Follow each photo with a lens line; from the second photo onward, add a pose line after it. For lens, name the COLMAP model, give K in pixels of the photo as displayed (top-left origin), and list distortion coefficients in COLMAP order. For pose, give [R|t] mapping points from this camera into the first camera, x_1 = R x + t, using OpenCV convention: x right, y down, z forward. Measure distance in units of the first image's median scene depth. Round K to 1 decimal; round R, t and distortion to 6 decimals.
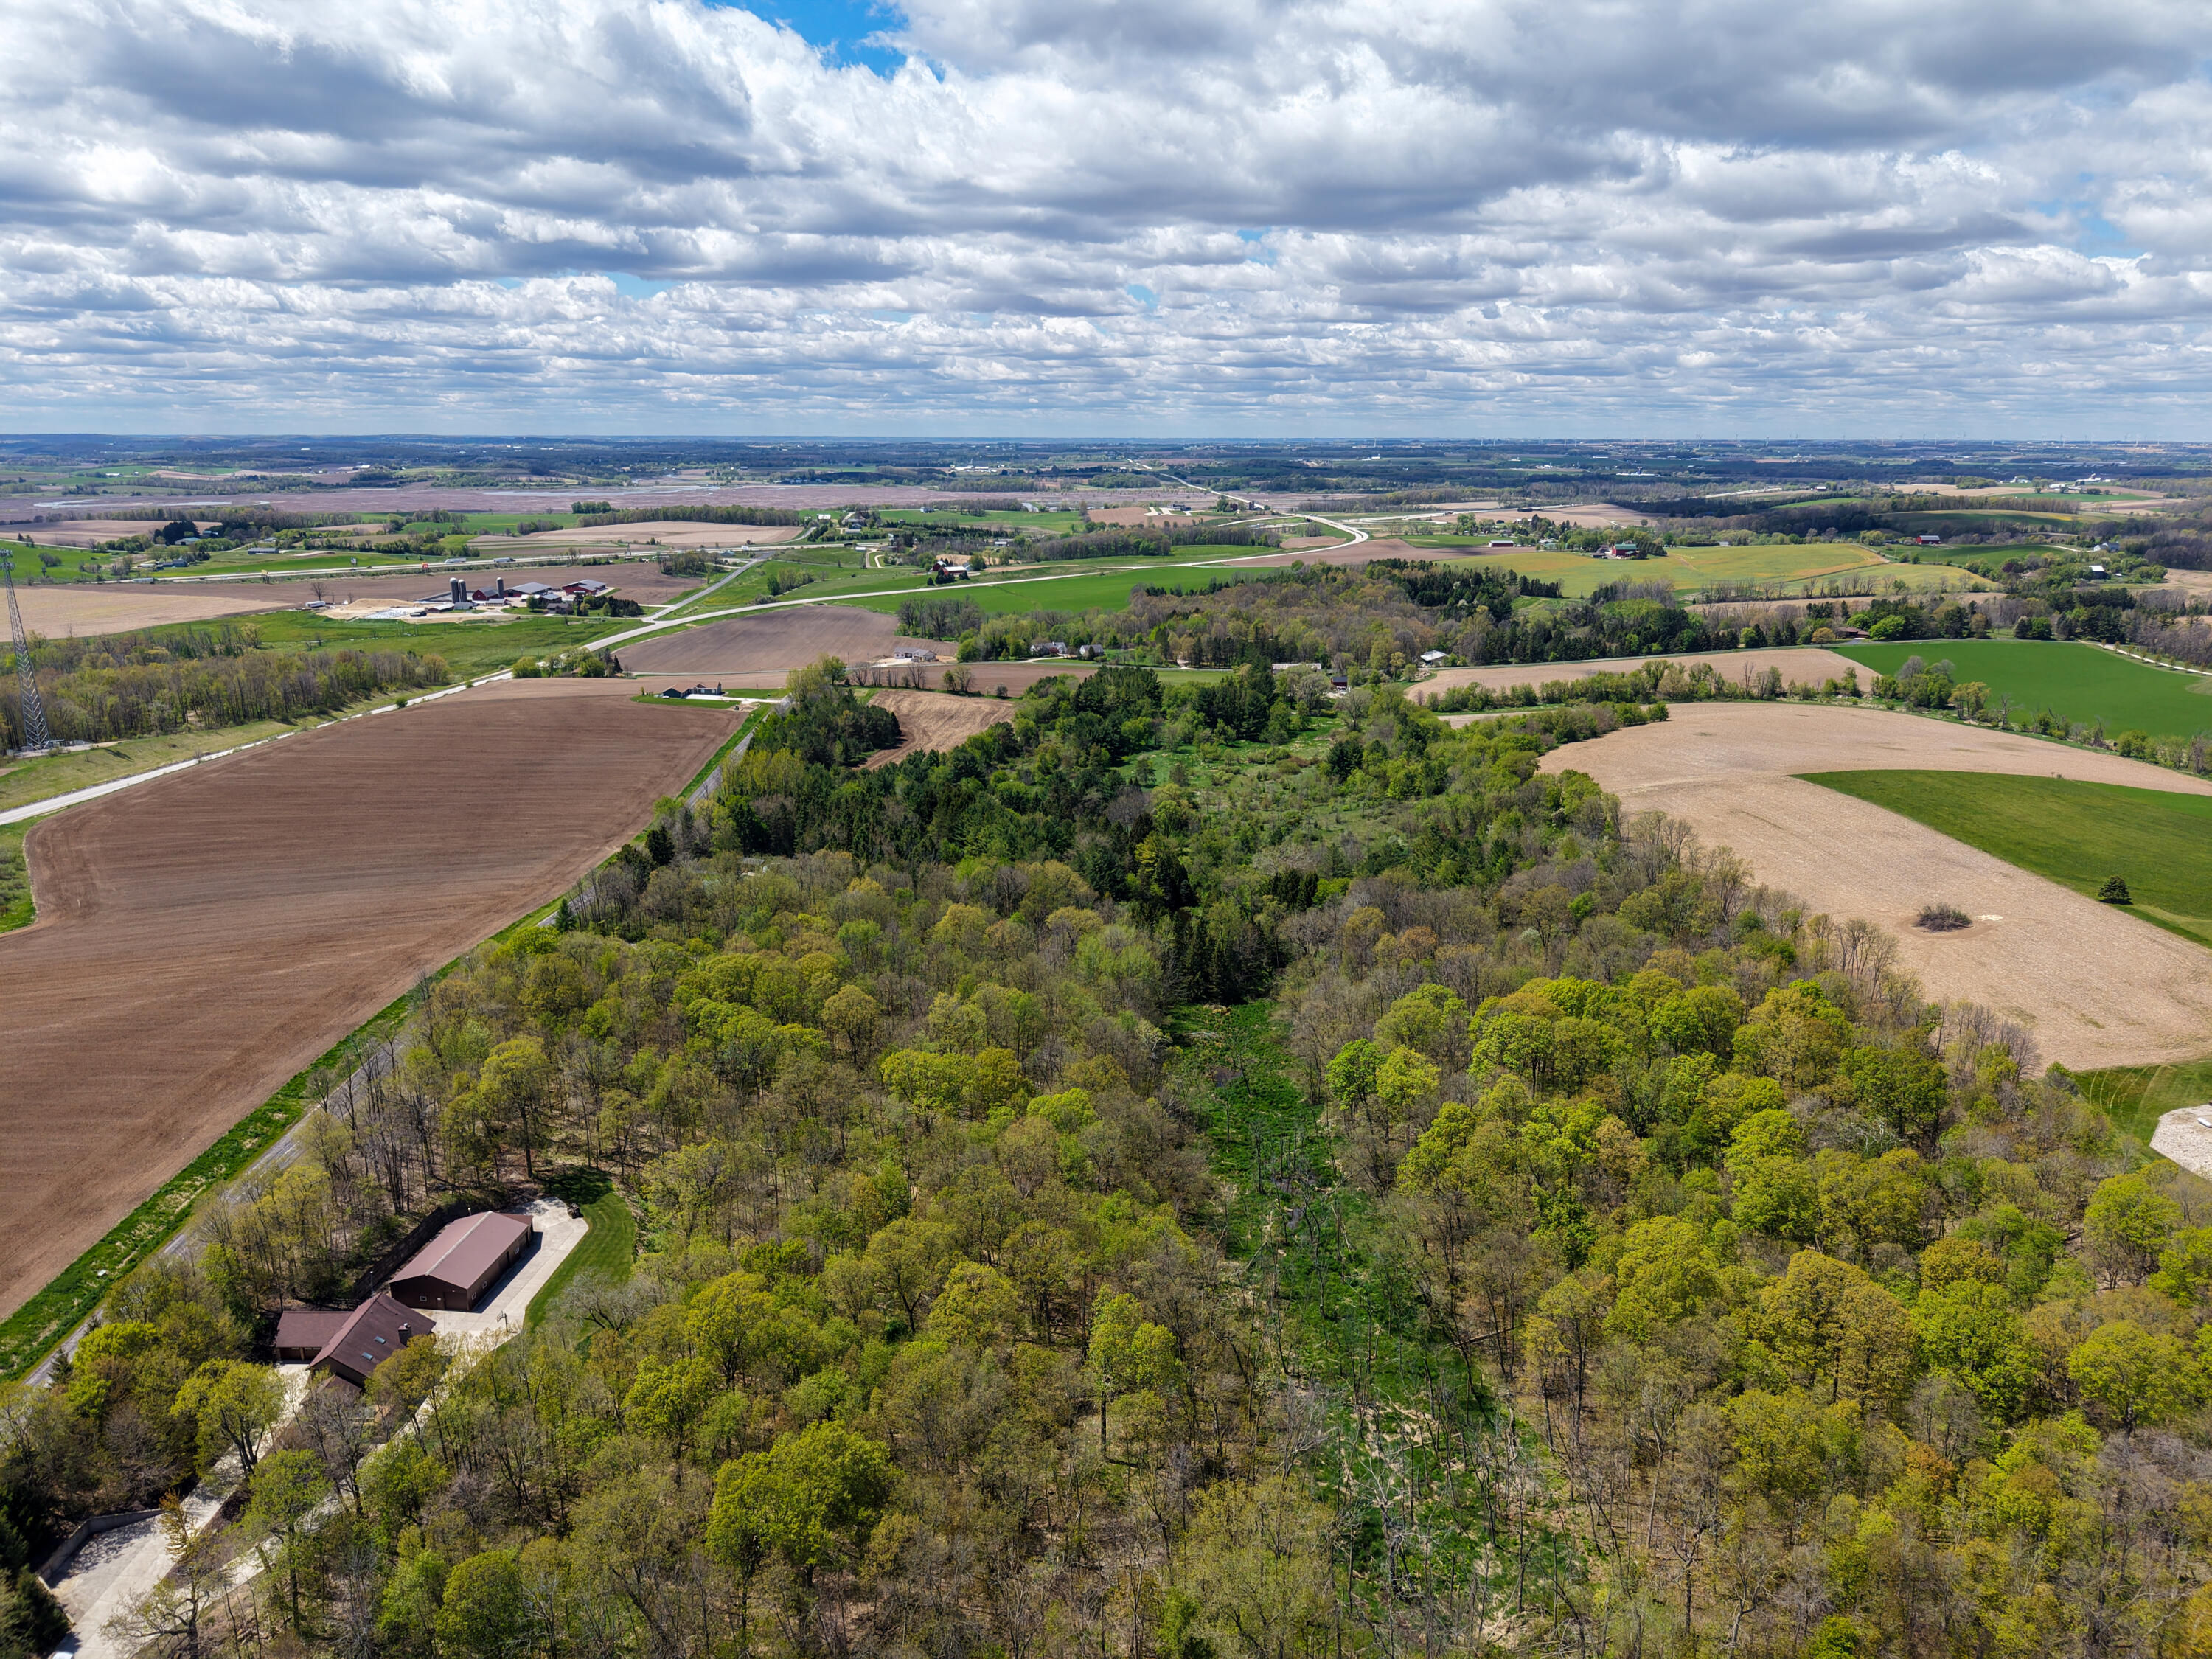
lens RADIAL K [[1473.3, 0, 1106.0], [0, 1473.3, 829.5], [0, 0, 1]] dist [0.044577, -0.047311]
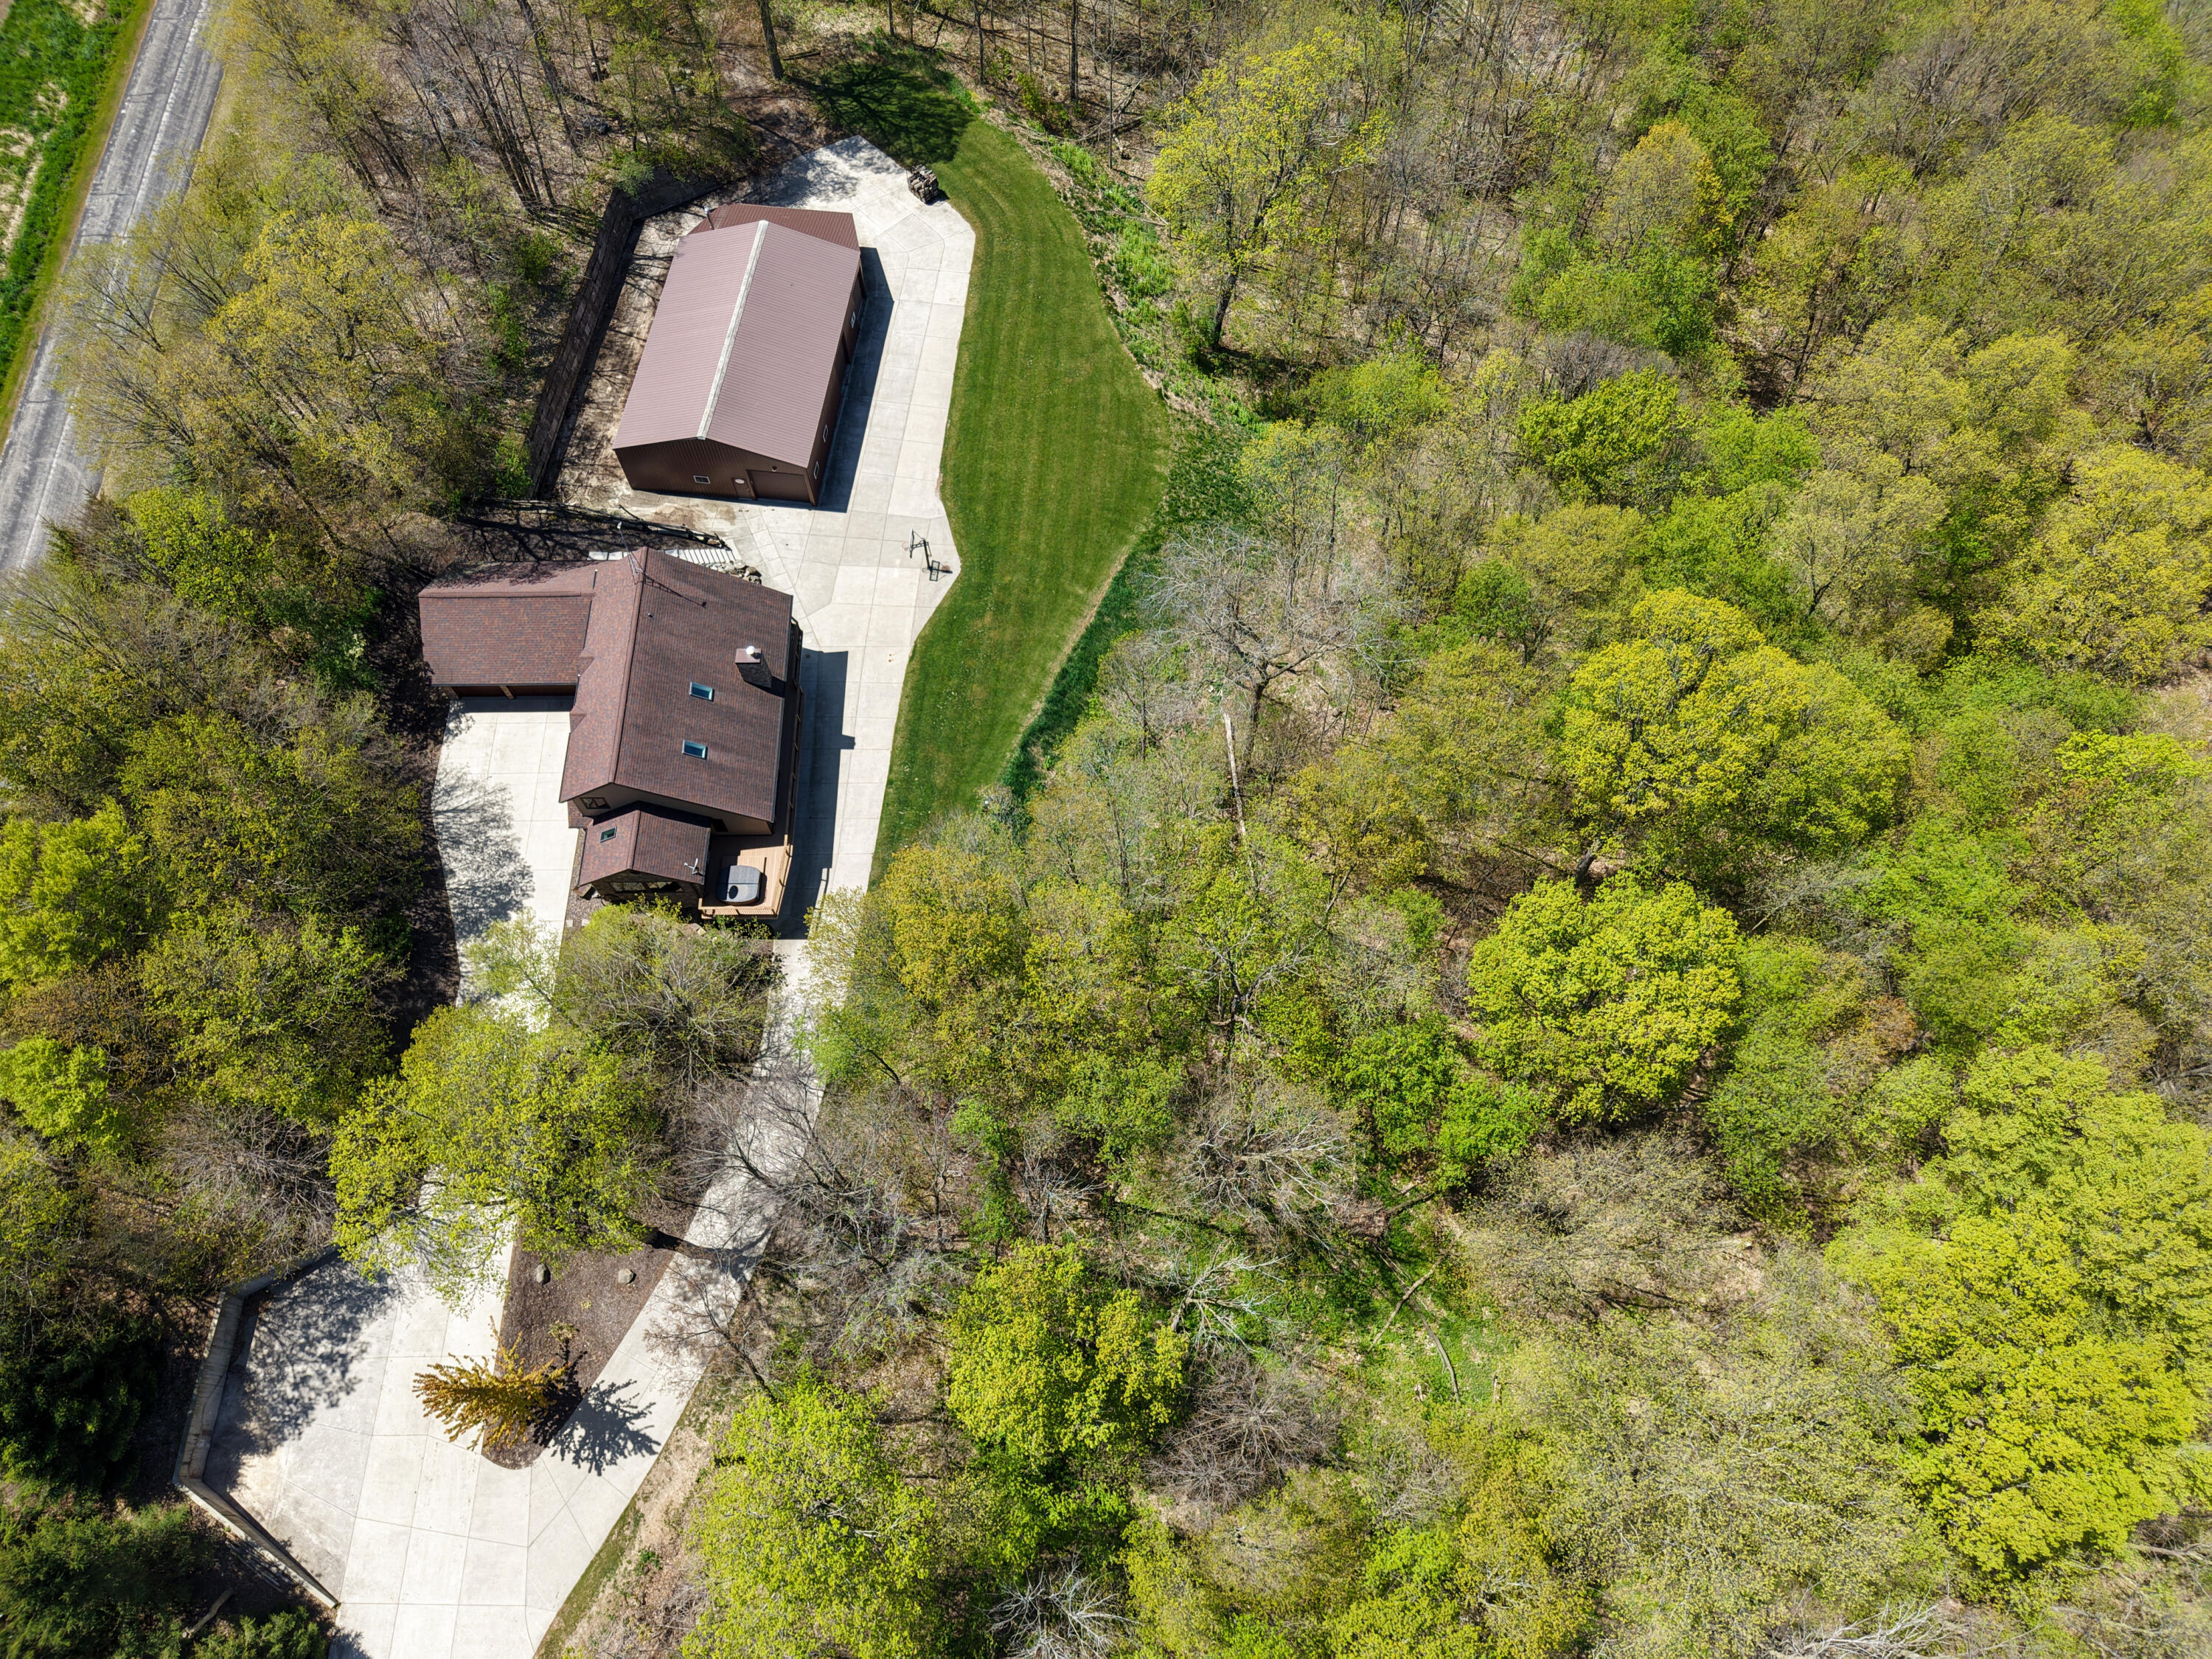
lens RADIAL K [[1473.3, 0, 1106.0], [0, 1473.3, 829.5], [0, 0, 1]] dist [0.044577, -0.047311]
pose [[0.999976, -0.001958, -0.006581, -0.199530], [0.006321, 0.636982, 0.770853, 0.028334], [0.002683, -0.770877, 0.636979, 0.382748]]
